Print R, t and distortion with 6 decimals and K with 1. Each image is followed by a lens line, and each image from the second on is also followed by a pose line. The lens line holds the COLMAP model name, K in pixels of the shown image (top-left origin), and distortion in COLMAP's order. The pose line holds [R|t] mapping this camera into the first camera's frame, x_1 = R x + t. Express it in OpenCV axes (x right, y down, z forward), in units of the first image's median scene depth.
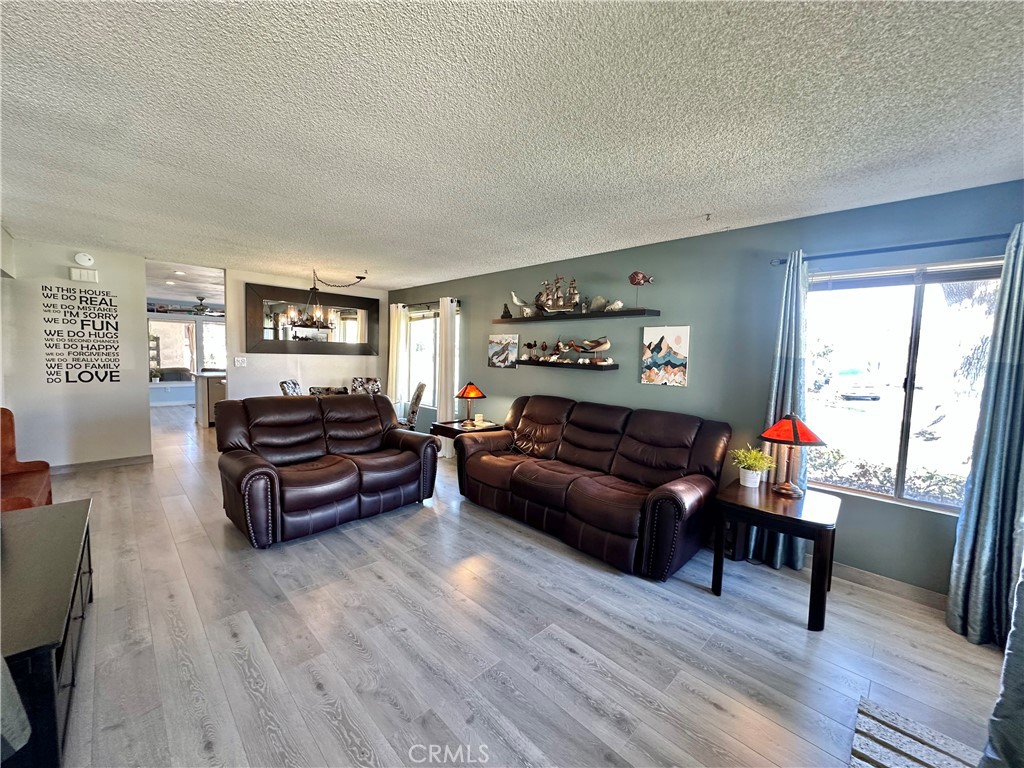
lens RADIAL K [[407.3, 0, 511.5], [0, 407.3, 388.2], [0, 0, 1]] dist [-0.004183, 0.000413]
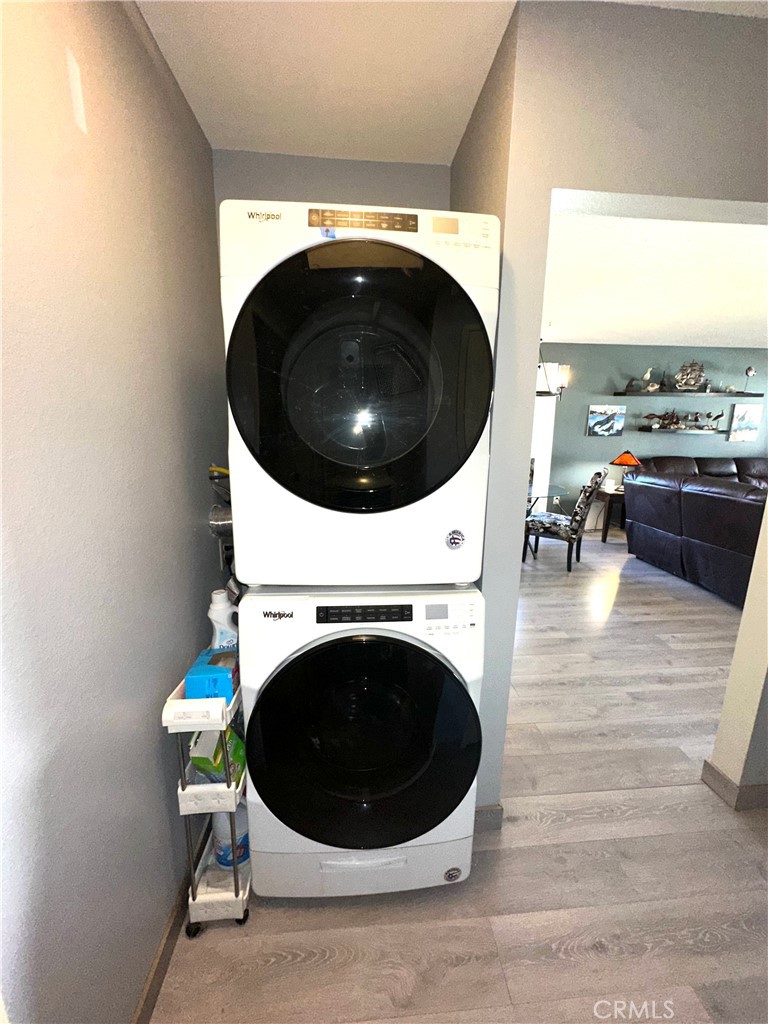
lens RADIAL K [[407.3, 0, 383.6], [0, 407.3, 514.1], [0, 0, 1]] dist [-0.004183, 0.000413]
pose [[0.637286, -0.174347, 0.750646, -1.299436], [0.076531, 0.983575, 0.163475, -0.069616], [-0.766818, -0.046733, 0.640161, 0.756739]]
